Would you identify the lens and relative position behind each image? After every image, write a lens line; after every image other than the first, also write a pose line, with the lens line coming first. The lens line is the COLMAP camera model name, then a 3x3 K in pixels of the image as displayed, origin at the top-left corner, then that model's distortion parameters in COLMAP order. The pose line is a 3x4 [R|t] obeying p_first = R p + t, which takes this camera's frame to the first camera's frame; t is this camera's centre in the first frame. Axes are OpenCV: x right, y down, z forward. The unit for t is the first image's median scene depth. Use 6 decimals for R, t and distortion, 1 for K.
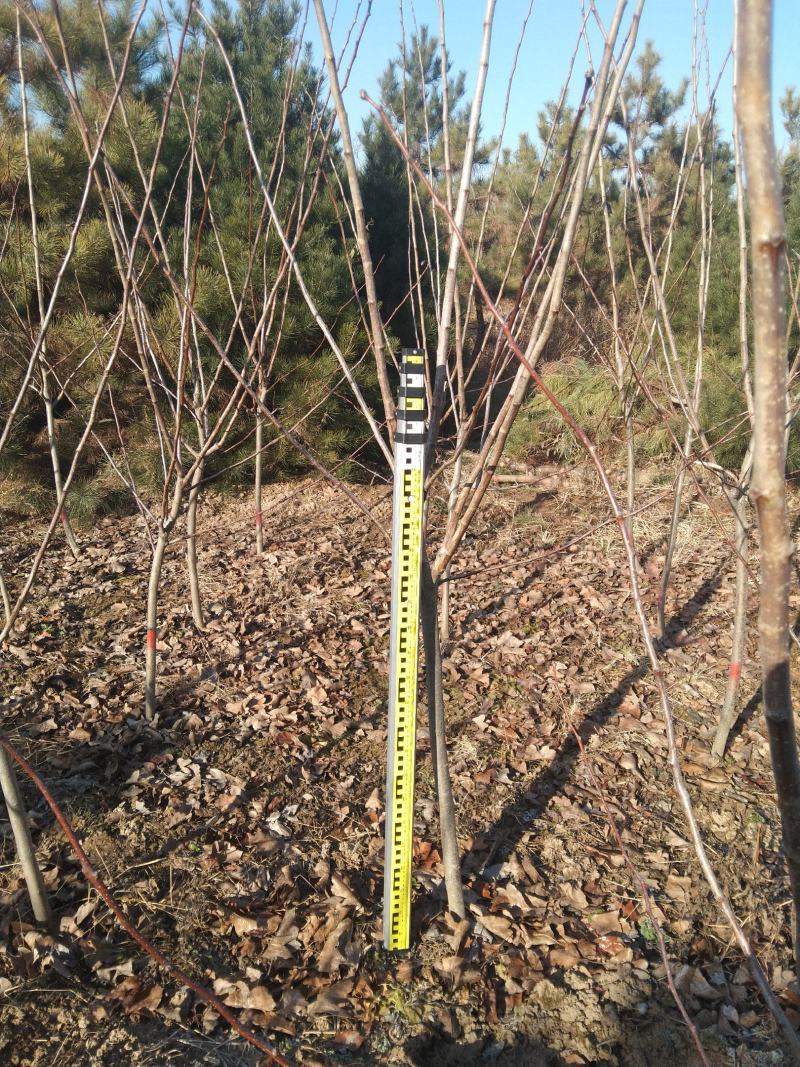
lens RADIAL K [[885.9, 0, 400.0], [0, 885.9, 533.5], [0, 0, 1]] dist [-0.003240, 0.010701]
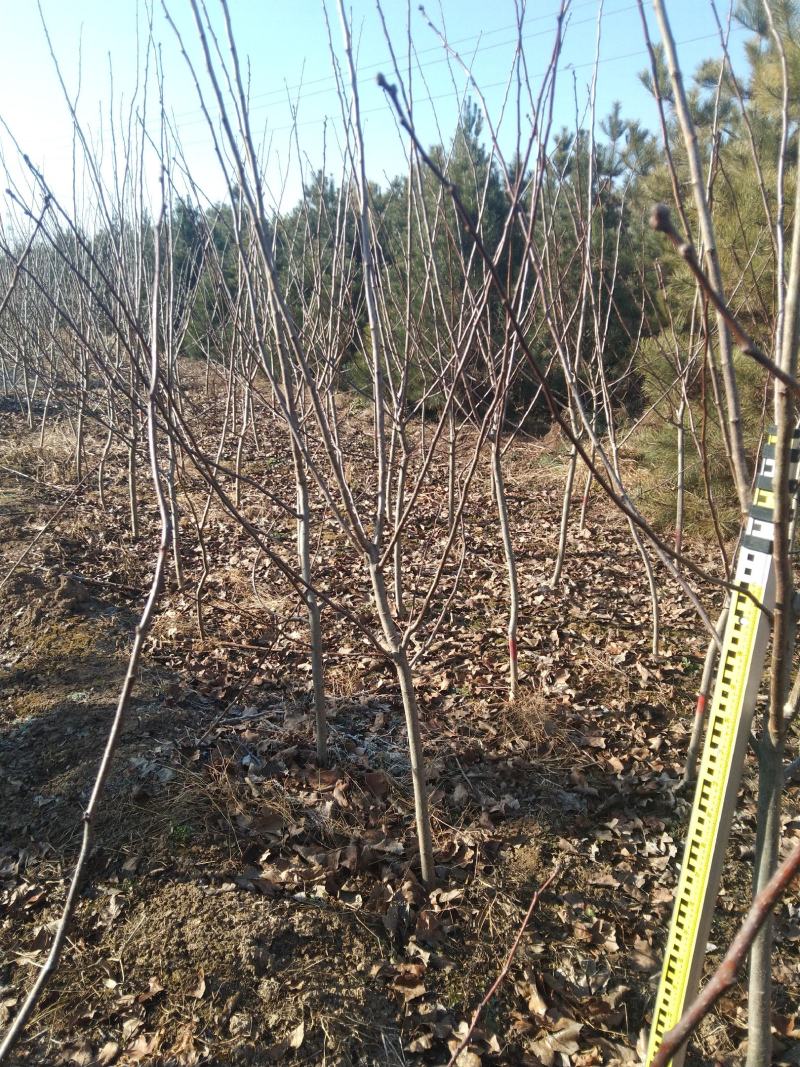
lens RADIAL K [[885.9, 0, 400.0], [0, 885.9, 533.5], [0, 0, 1]] dist [-0.003240, 0.010701]
pose [[0.501282, 0.228874, -0.834466, 0.371176], [-0.256634, 0.960317, 0.109227, -0.090694], [0.826351, 0.159399, 0.540126, 0.255742]]
